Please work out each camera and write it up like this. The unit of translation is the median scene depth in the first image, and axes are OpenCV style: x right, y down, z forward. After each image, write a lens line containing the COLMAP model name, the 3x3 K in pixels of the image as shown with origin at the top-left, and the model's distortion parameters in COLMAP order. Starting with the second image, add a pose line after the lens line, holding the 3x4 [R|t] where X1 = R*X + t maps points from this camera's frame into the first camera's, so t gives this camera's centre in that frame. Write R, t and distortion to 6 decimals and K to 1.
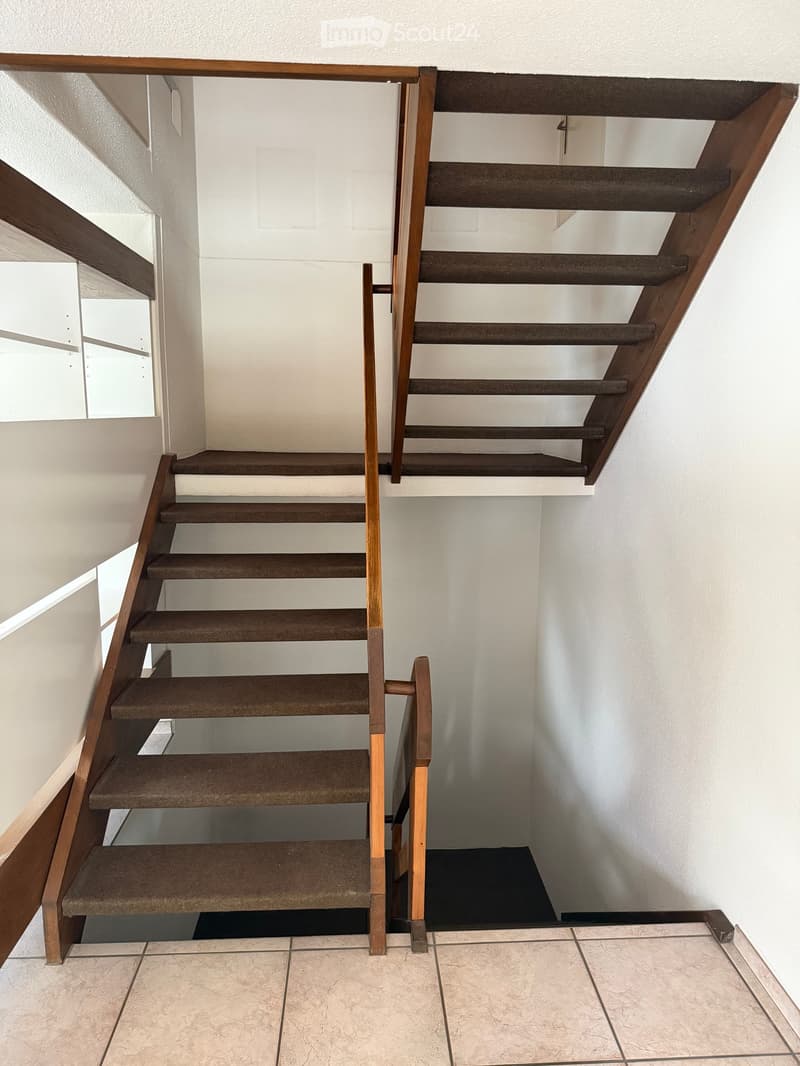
lens RADIAL K [[775.3, 0, 414.6], [0, 775.3, 535.4], [0, 0, 1]] dist [0.000840, 0.000664]
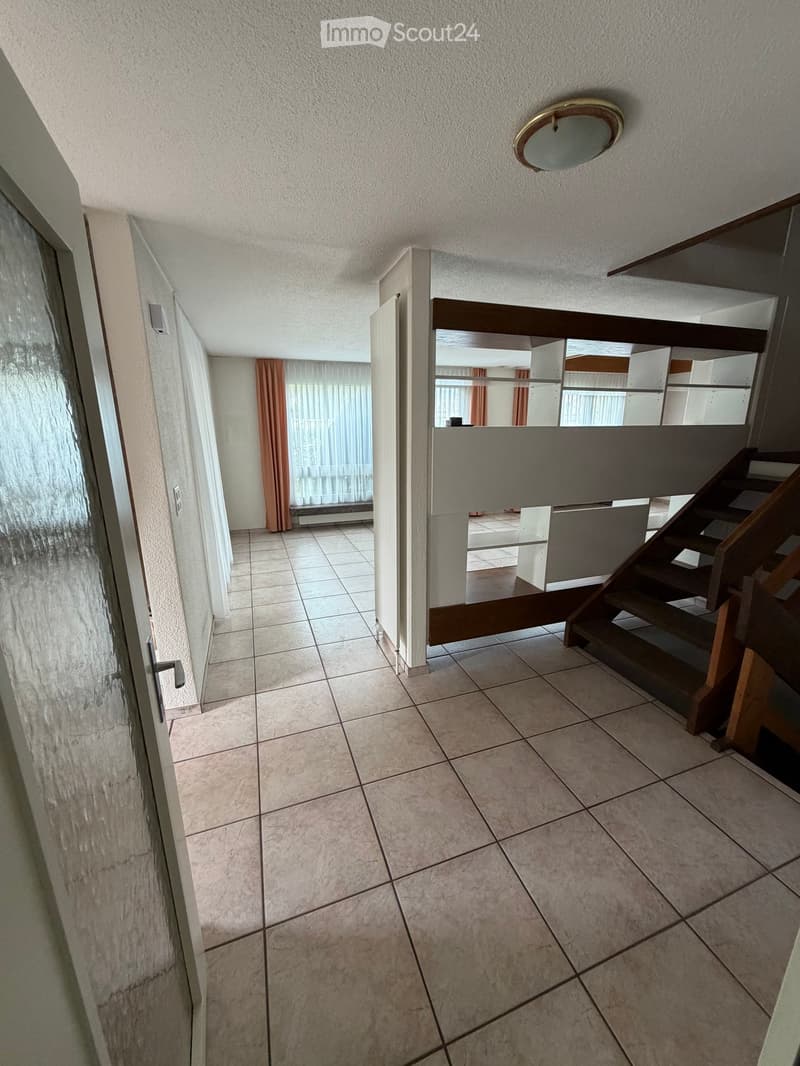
lens RADIAL K [[422.6, 0, 401.3], [0, 422.6, 528.6], [0, 0, 1]] dist [-0.000269, -0.000055]
pose [[0.274736, 0.214165, -0.937365, 0.380844], [-0.145410, 0.972921, 0.179670, 0.009667], [0.950461, 0.086941, 0.298438, 0.037345]]
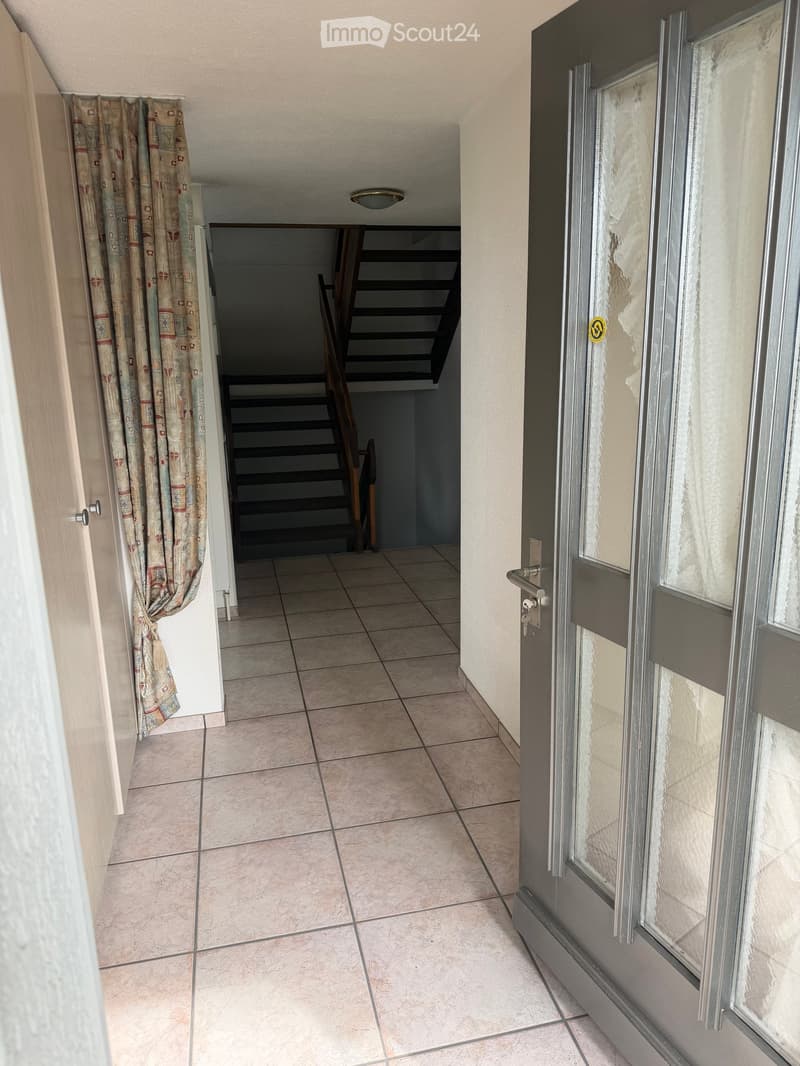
lens RADIAL K [[775.3, 0, 414.6], [0, 775.3, 535.4], [0, 0, 1]] dist [0.000840, 0.000664]
pose [[0.985562, -0.056928, 0.159455, -0.195051], [0.041805, 0.994441, 0.096643, 0.146584], [-0.164070, -0.088582, 0.982463, -1.139100]]
